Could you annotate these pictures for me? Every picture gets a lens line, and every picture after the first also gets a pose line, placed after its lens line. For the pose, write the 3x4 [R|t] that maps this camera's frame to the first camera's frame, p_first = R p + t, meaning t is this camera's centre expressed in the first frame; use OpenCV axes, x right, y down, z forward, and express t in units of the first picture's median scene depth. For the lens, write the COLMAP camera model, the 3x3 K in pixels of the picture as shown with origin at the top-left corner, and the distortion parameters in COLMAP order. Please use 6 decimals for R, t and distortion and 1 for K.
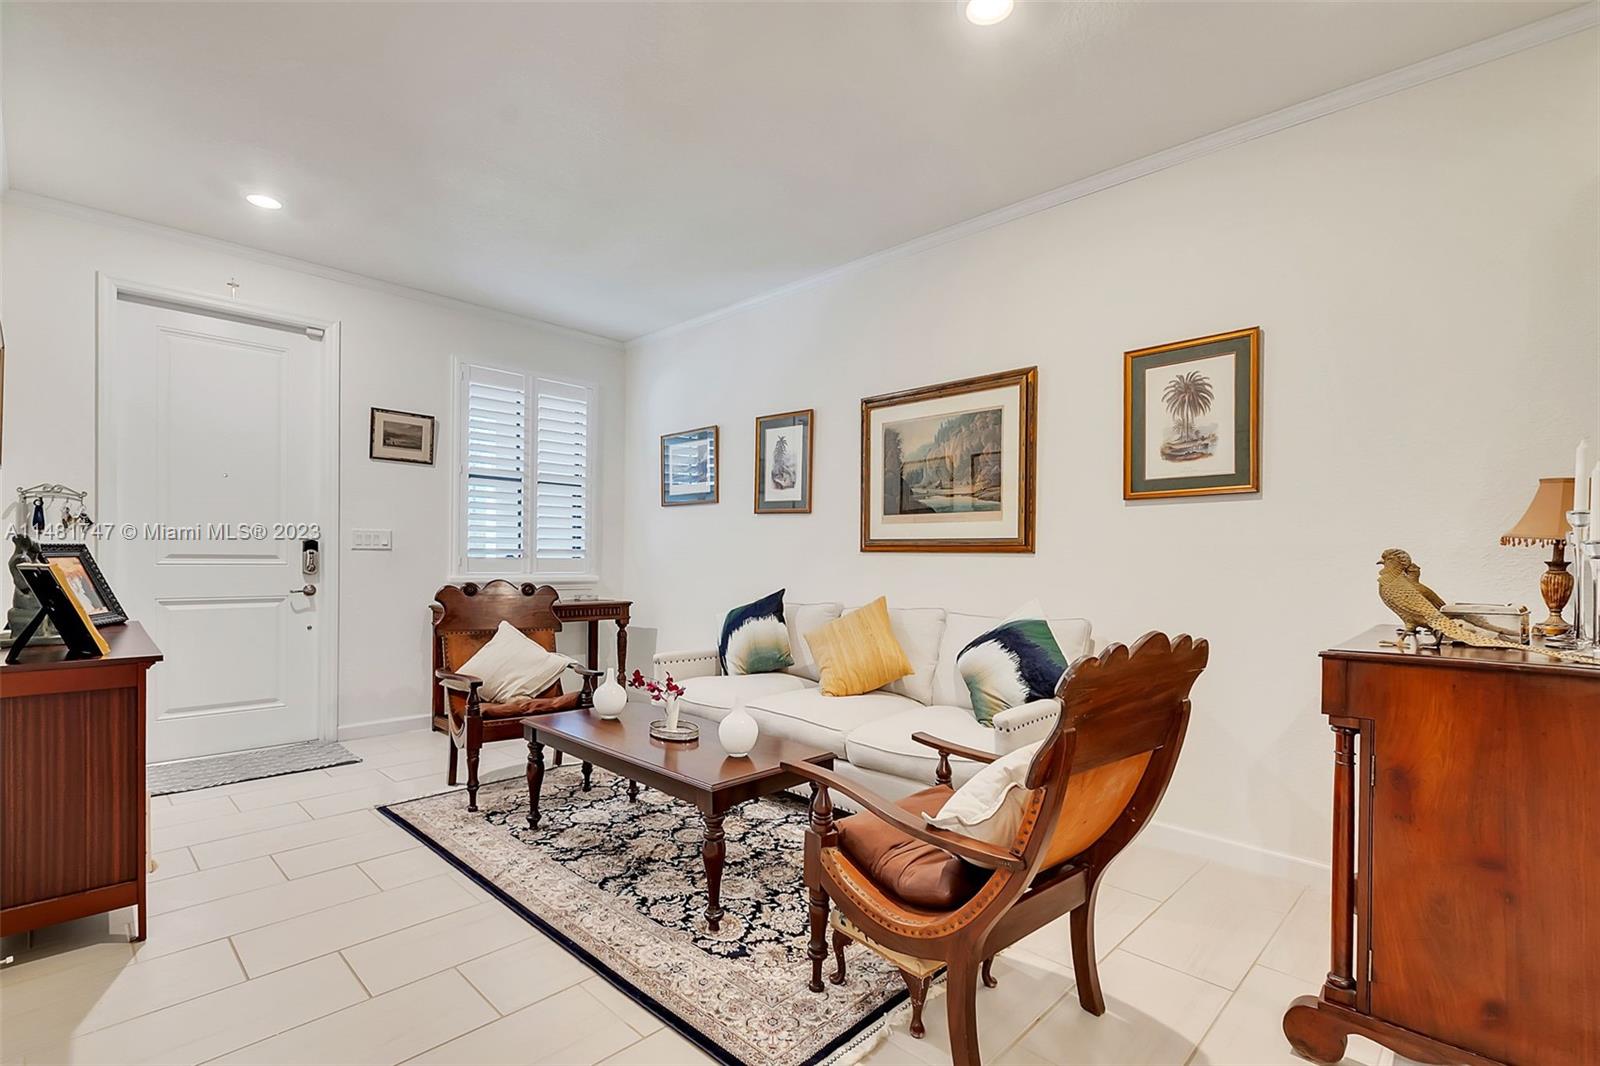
lens RADIAL K [[723.2, 0, 782.5], [0, 723.2, 579.3], [0, 0, 1]] dist [0.016103, -0.006756]
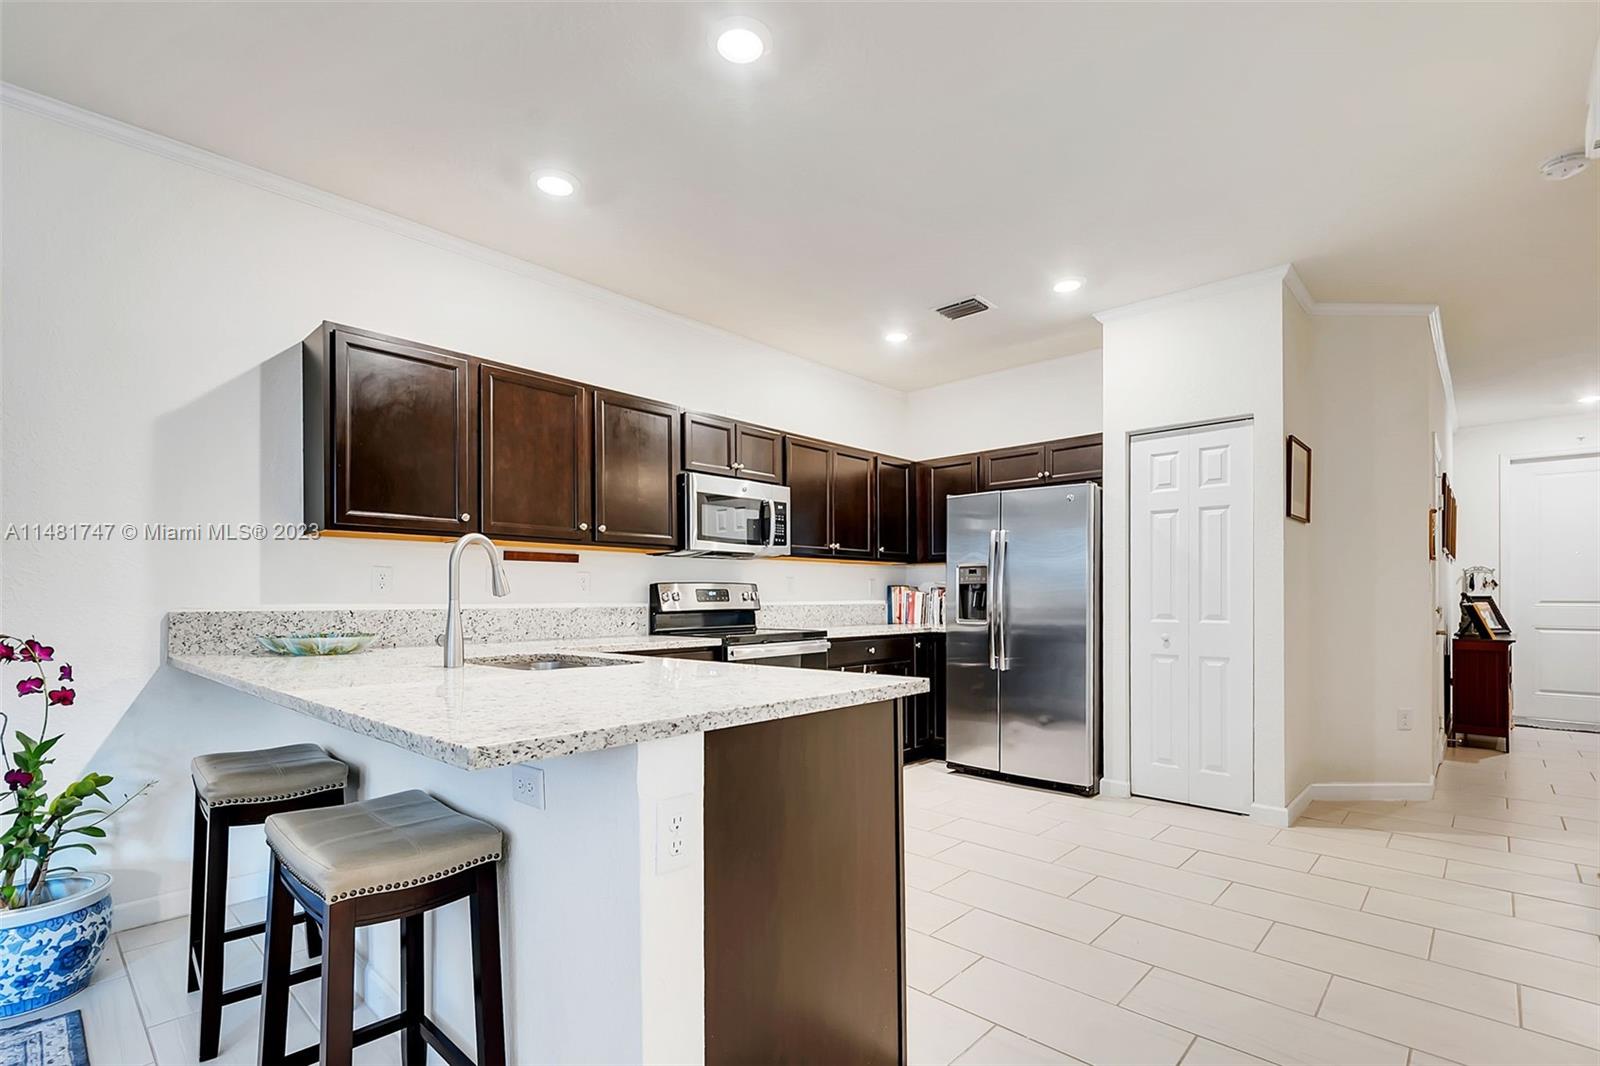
lens RADIAL K [[723.2, 0, 785.9], [0, 723.2, 595.0], [0, 0, 1]] dist [0.016103, -0.006756]
pose [[0.019374, -0.017518, -0.999659, 1.228538], [-0.028390, 0.999434, -0.018064, 0.049301], [0.999409, 0.028730, 0.018866, -1.191048]]
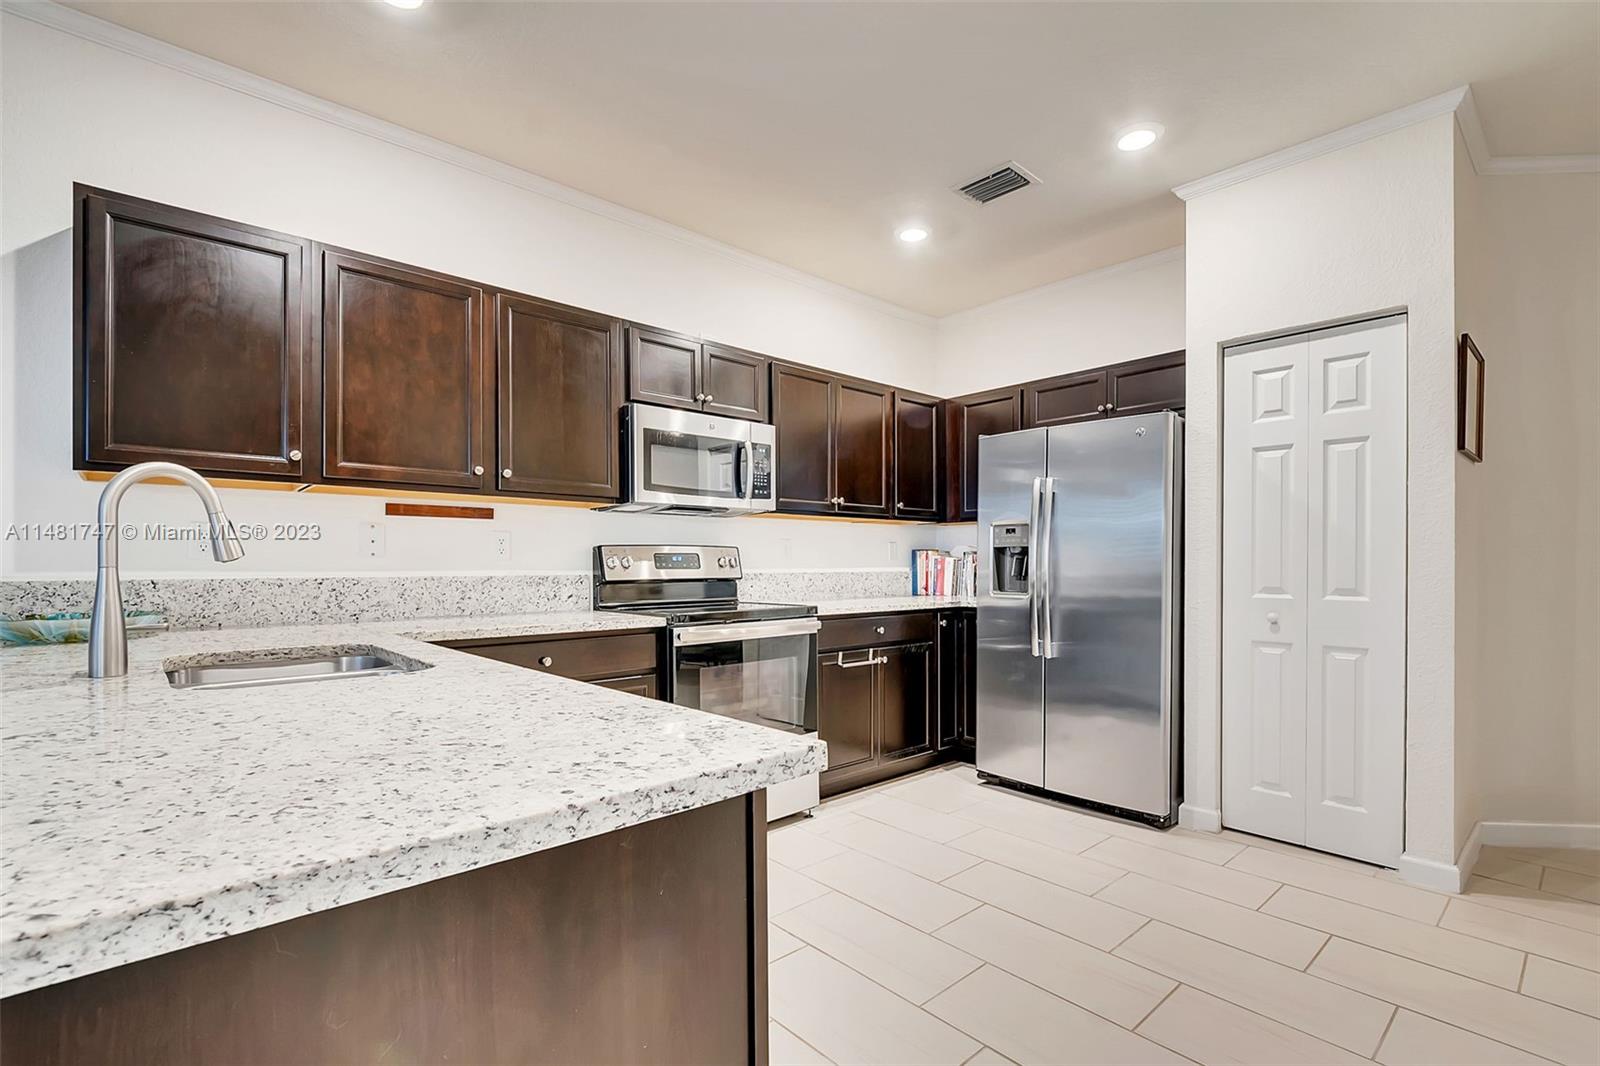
lens RADIAL K [[723.2, 0, 784.8], [0, 723.2, 565.8], [0, 0, 1]] dist [0.016103, -0.006756]
pose [[-0.062254, -0.009187, -0.998018, 0.864535], [-0.031360, 0.999482, -0.007244, 0.037098], [0.997568, 0.030847, -0.062510, -1.038073]]
